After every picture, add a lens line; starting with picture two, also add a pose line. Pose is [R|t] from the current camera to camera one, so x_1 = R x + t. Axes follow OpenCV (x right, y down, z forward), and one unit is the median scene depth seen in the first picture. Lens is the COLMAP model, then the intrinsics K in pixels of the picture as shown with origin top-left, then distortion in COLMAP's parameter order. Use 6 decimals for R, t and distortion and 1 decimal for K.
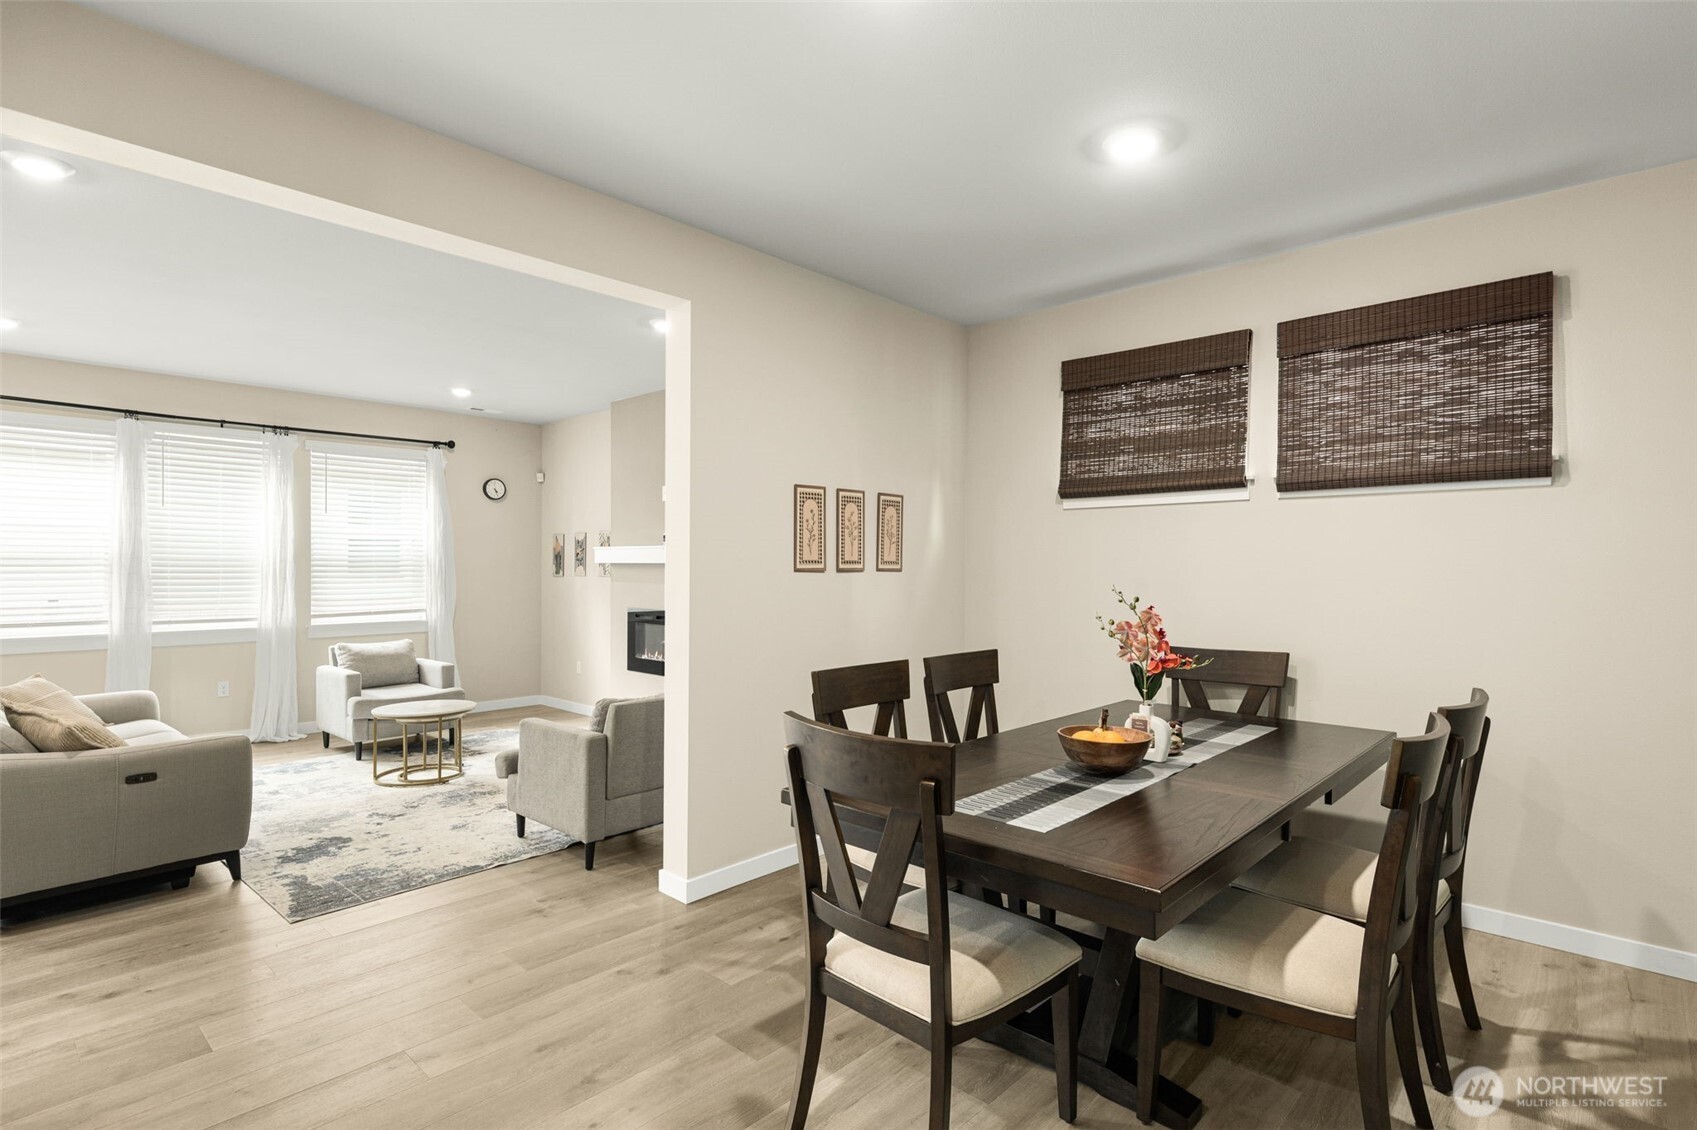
lens RADIAL K [[829.6, 0, 848.5], [0, 829.6, 565.0], [0, 0, 1]] dist [0.000758, -0.000378]
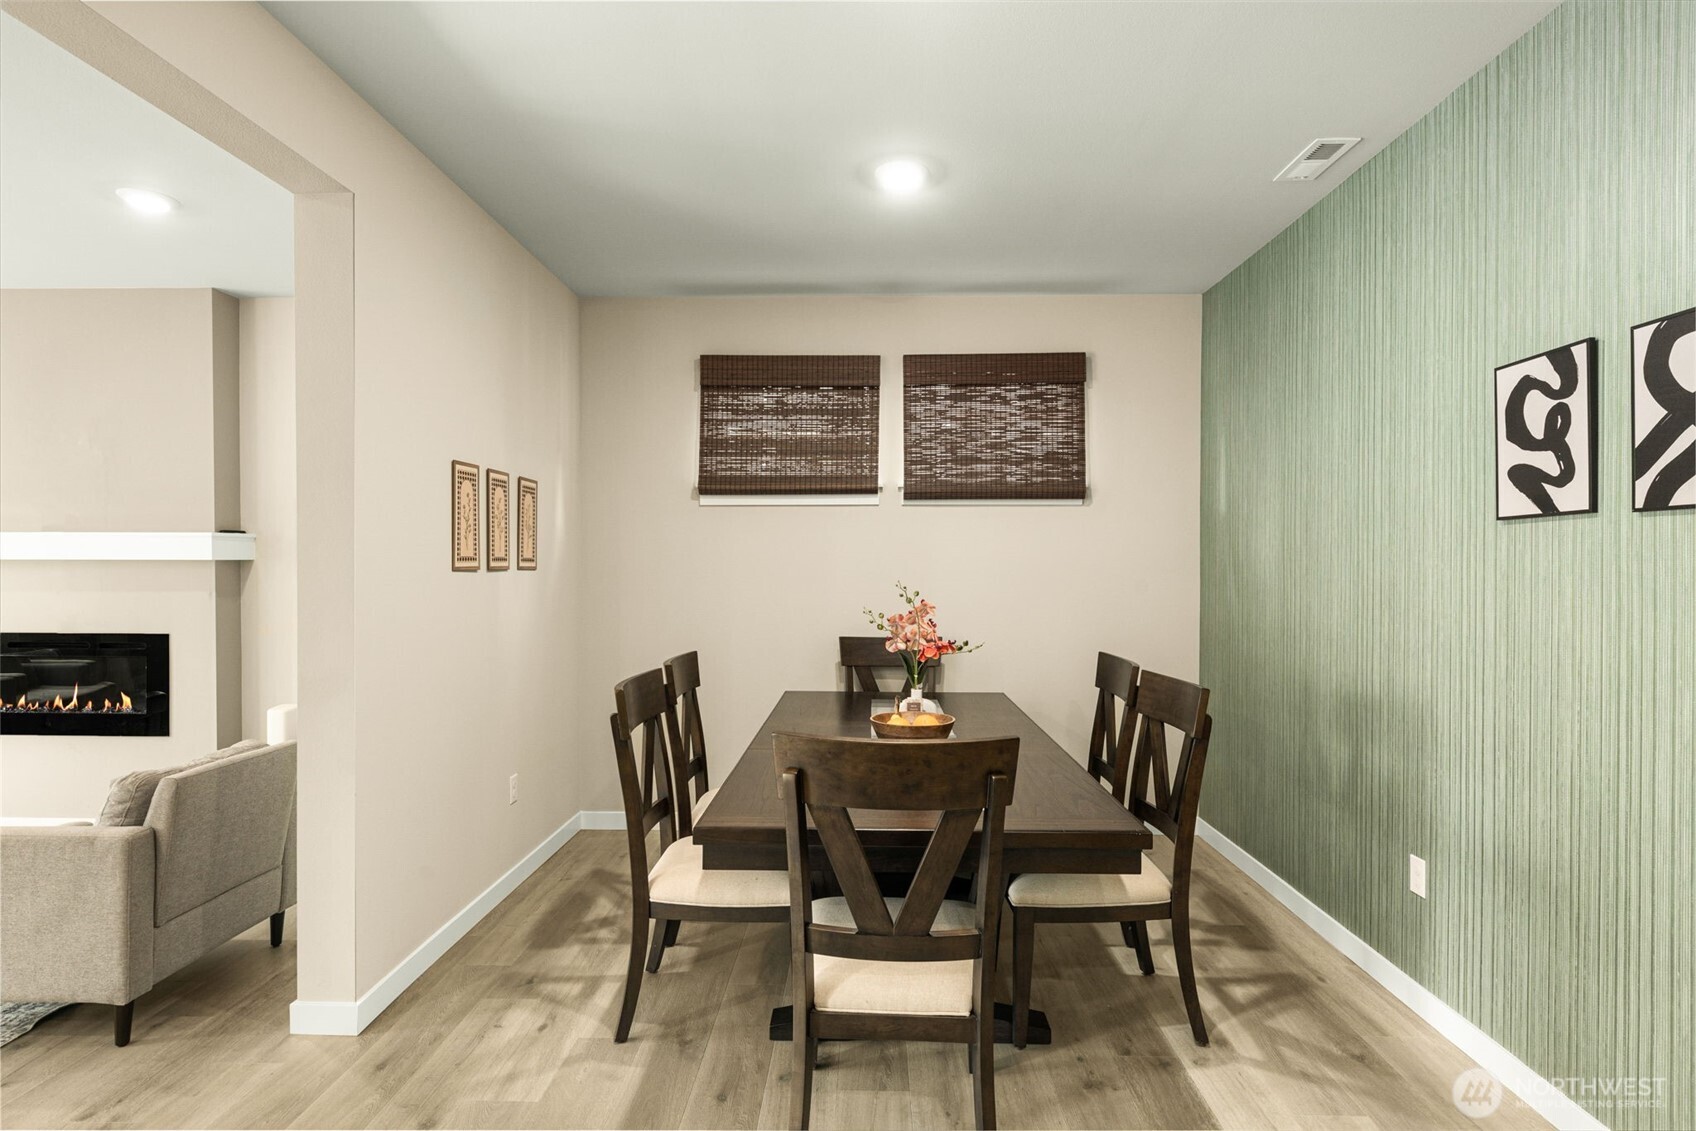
lens RADIAL K [[848.0, 0, 848.0], [0, 848.0, 565.5], [0, 0, 1]] dist [-0.004129, -0.001536]
pose [[0.746431, -0.003988, 0.665450, -0.336979], [0.001001, 0.999988, 0.004870, -0.000823], [-0.665462, -0.002969, 0.746426, 0.160419]]
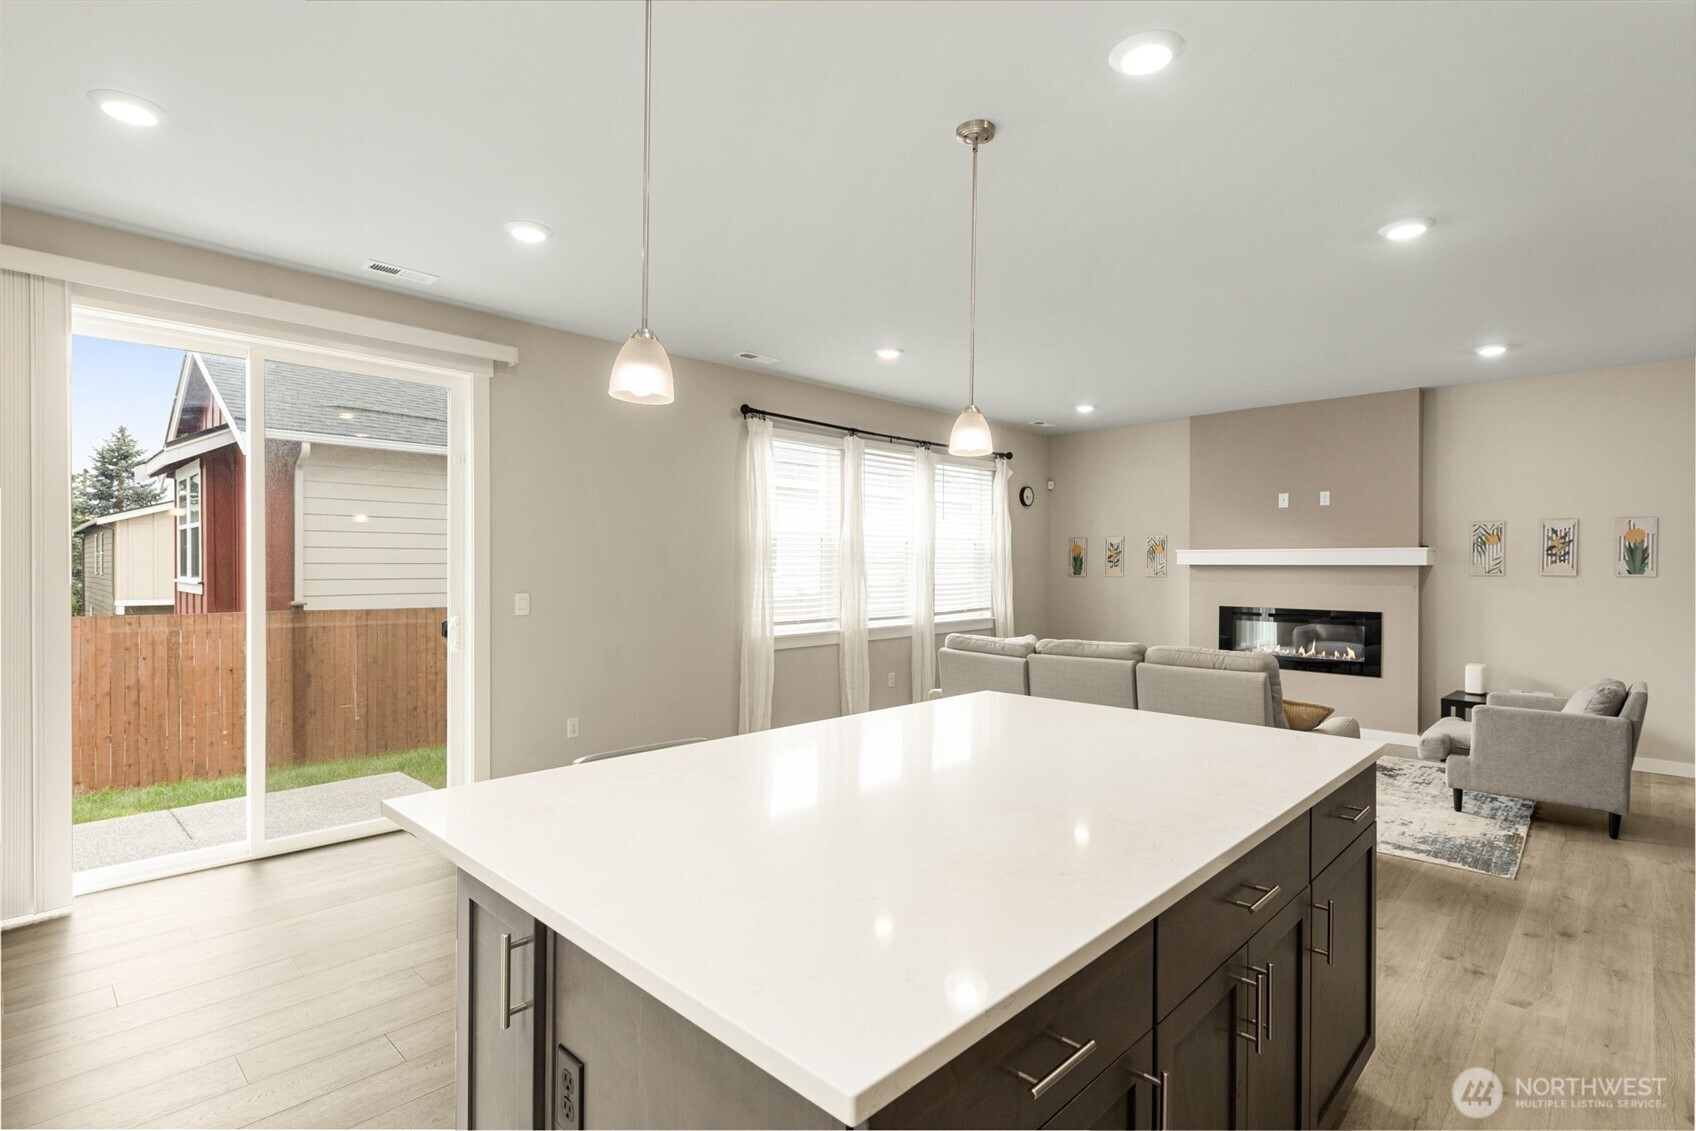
lens RADIAL K [[813.2, 0, 848.0], [0, 813.2, 565.5], [0, 0, 1]] dist [0.003619, 0.000506]
pose [[0.999759, -0.002037, -0.021867, -1.379469], [0.002061, 0.999997, 0.001077, -0.007191], [0.021865, -0.001122, 0.999760, -0.134566]]
